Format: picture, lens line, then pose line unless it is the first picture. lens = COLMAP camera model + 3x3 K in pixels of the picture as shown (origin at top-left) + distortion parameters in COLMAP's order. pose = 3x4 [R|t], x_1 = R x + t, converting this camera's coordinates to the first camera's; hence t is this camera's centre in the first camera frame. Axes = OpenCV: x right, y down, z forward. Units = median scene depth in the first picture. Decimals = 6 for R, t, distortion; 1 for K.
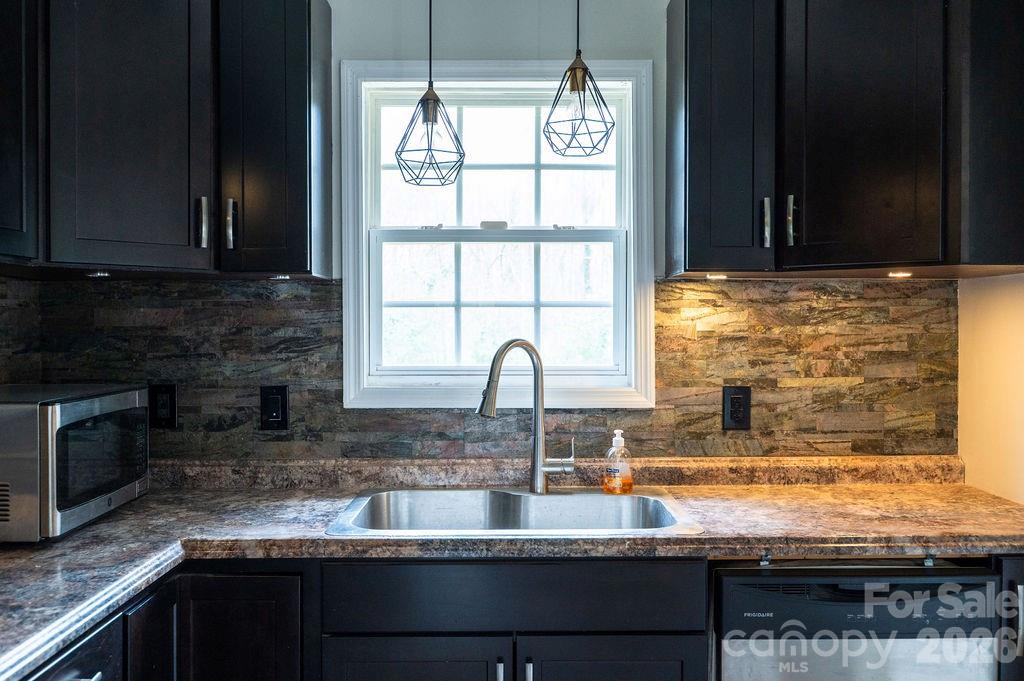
lens RADIAL K [[892.7, 0, 512.0], [0, 892.7, 340.5], [0, 0, 1]] dist [0.005483, -0.000112]
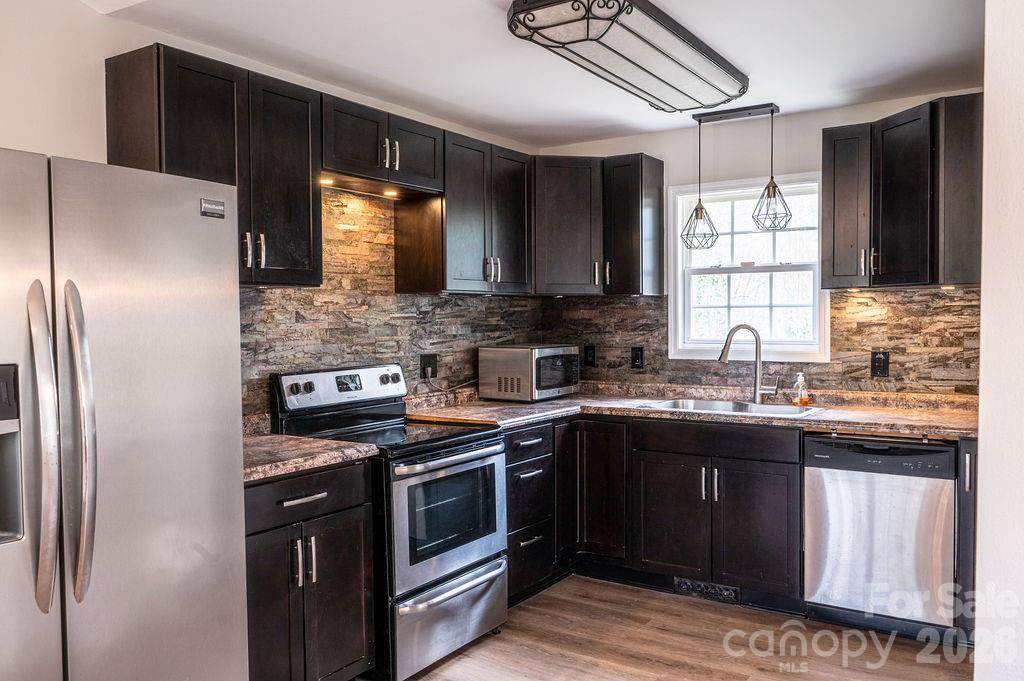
lens RADIAL K [[829.2, 0, 512.0], [0, 829.2, 340.5], [0, 0, 1]] dist [-0.003567, -0.002278]
pose [[0.827171, 0.010500, -0.561852, 0.570709], [-0.003315, 0.999899, 0.013806, 0.009692], [0.561940, -0.009558, 0.827123, -0.750389]]
